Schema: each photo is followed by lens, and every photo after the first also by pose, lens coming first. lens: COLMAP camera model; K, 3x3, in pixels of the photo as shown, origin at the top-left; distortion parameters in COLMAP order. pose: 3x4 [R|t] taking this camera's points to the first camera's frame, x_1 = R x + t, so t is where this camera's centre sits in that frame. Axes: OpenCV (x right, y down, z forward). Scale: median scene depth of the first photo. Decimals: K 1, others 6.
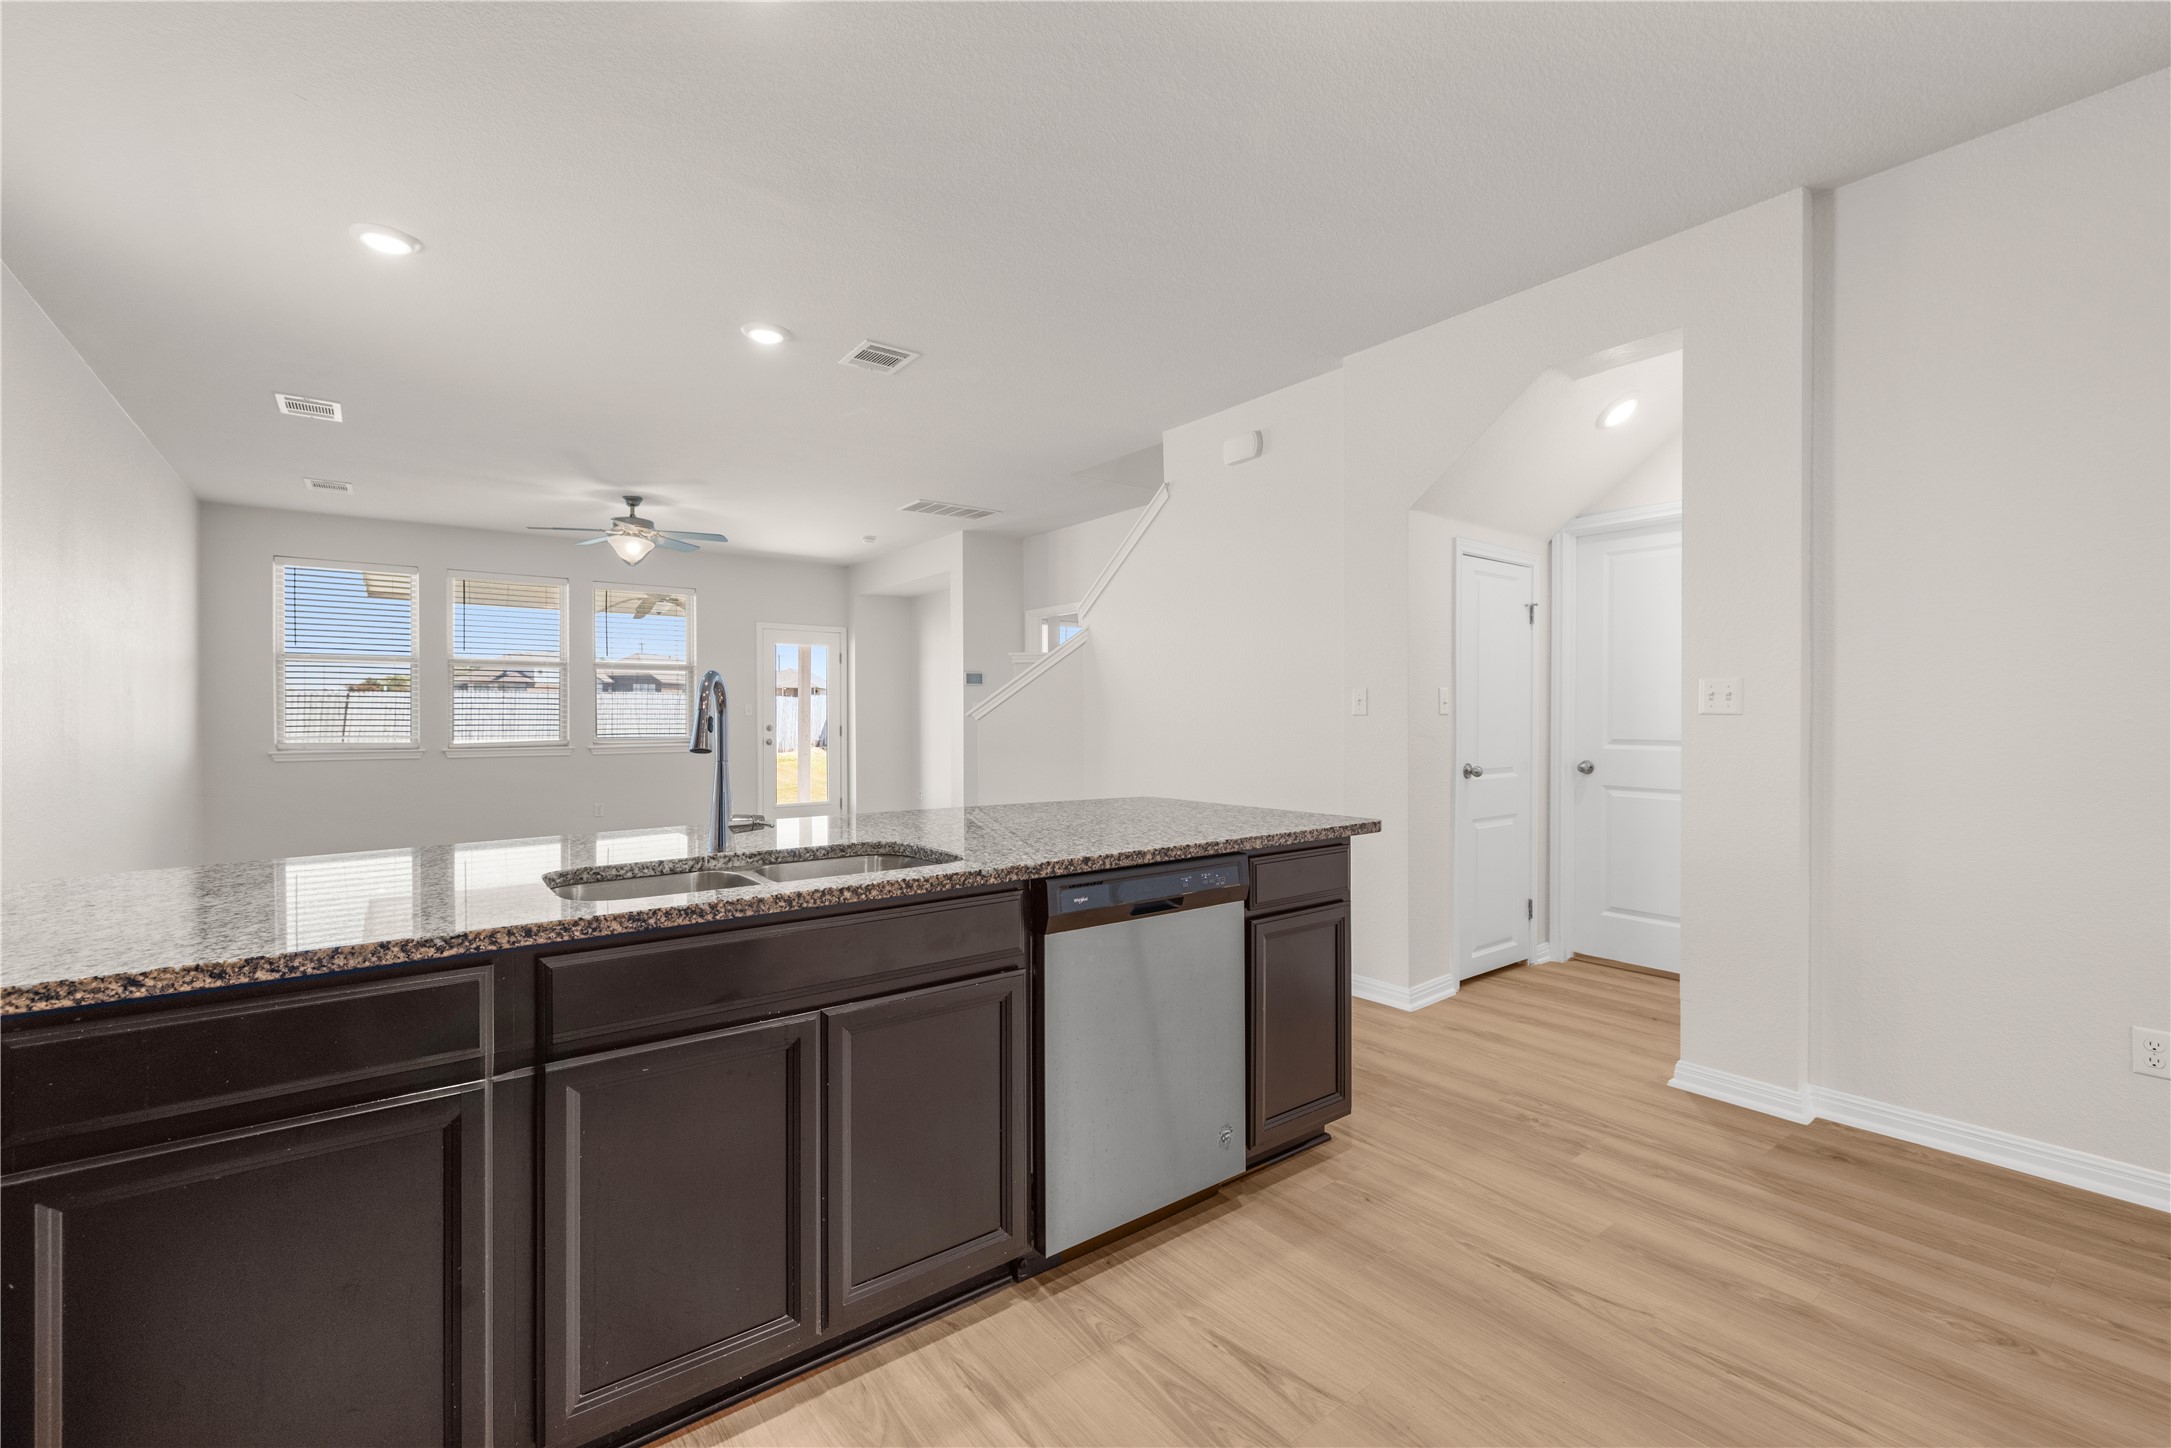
lens RADIAL K [[908.6, 0, 1083.2], [0, 908.6, 723.4], [0, 0, 1]] dist [-0.014442, 0.000582]
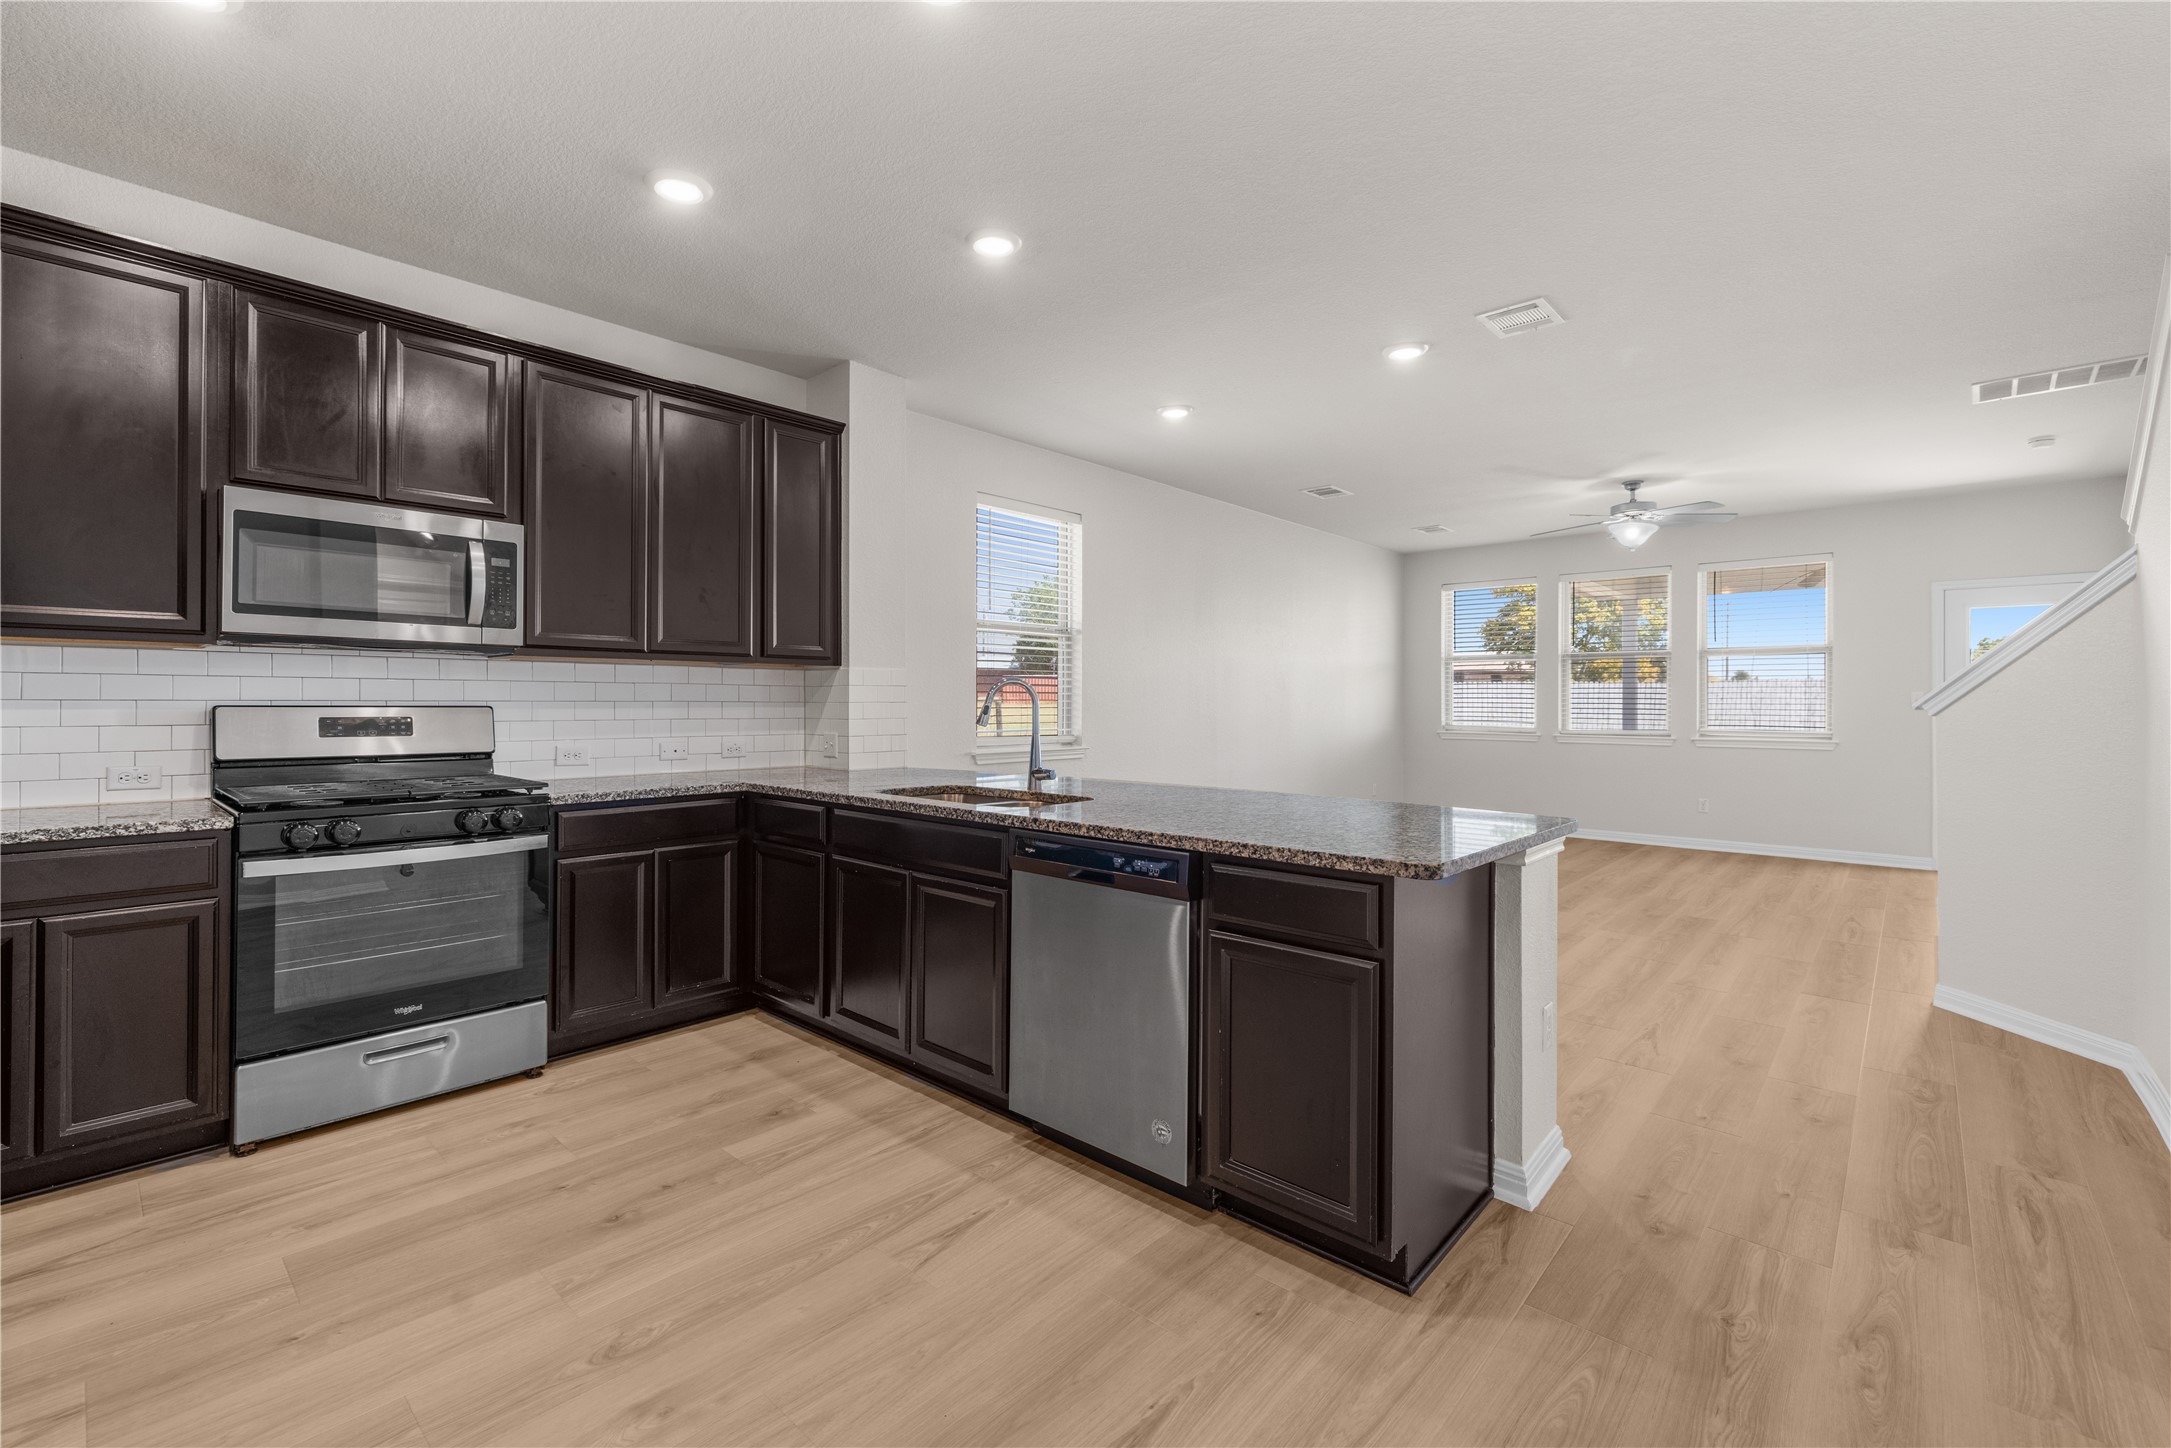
lens RADIAL K [[932.5, 0, 1088.9], [0, 932.5, 703.3], [0, 0, 1]] dist [0.005494, -0.000333]
pose [[0.188256, 0.004230, -0.982111, 0.374397], [-0.012972, 0.999914, 0.001820, -0.005090], [0.982034, 0.012398, 0.188295, 0.234730]]
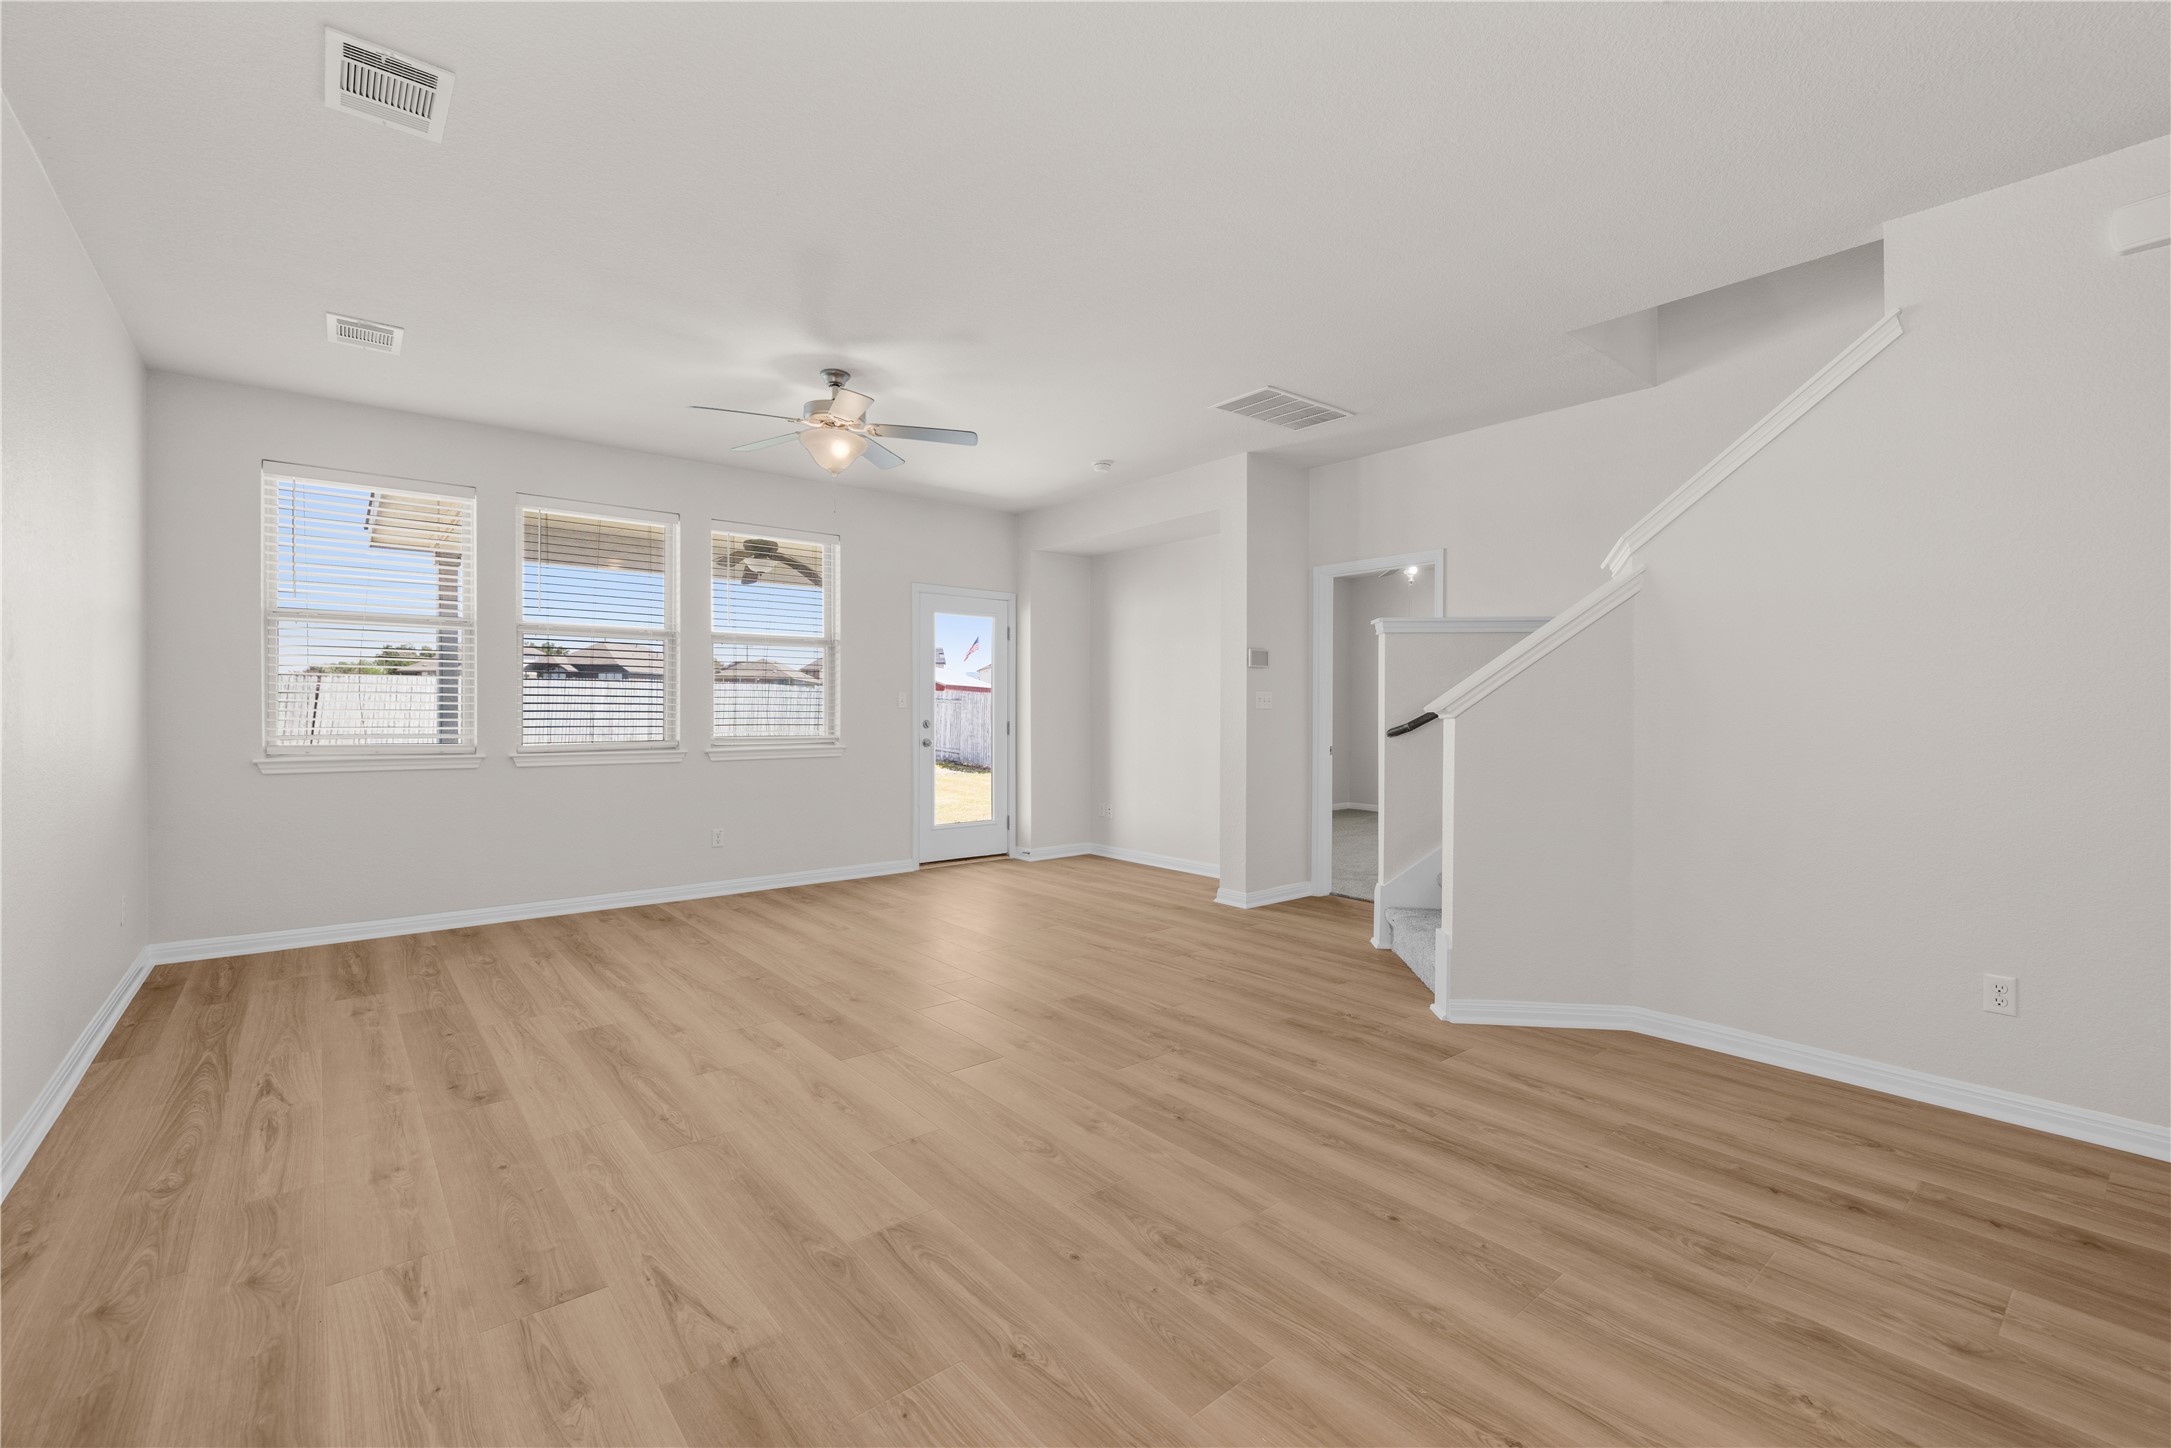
lens RADIAL K [[932.5, 0, 1078.8], [0, 932.5, 716.5], [0, 0, 1]] dist [0.005494, -0.000333]
pose [[0.999769, 0.006266, 0.020582, -0.330654], [-0.006241, 0.999980, -0.001305, -0.001858], [-0.020589, 0.001176, 0.999787, 0.316418]]
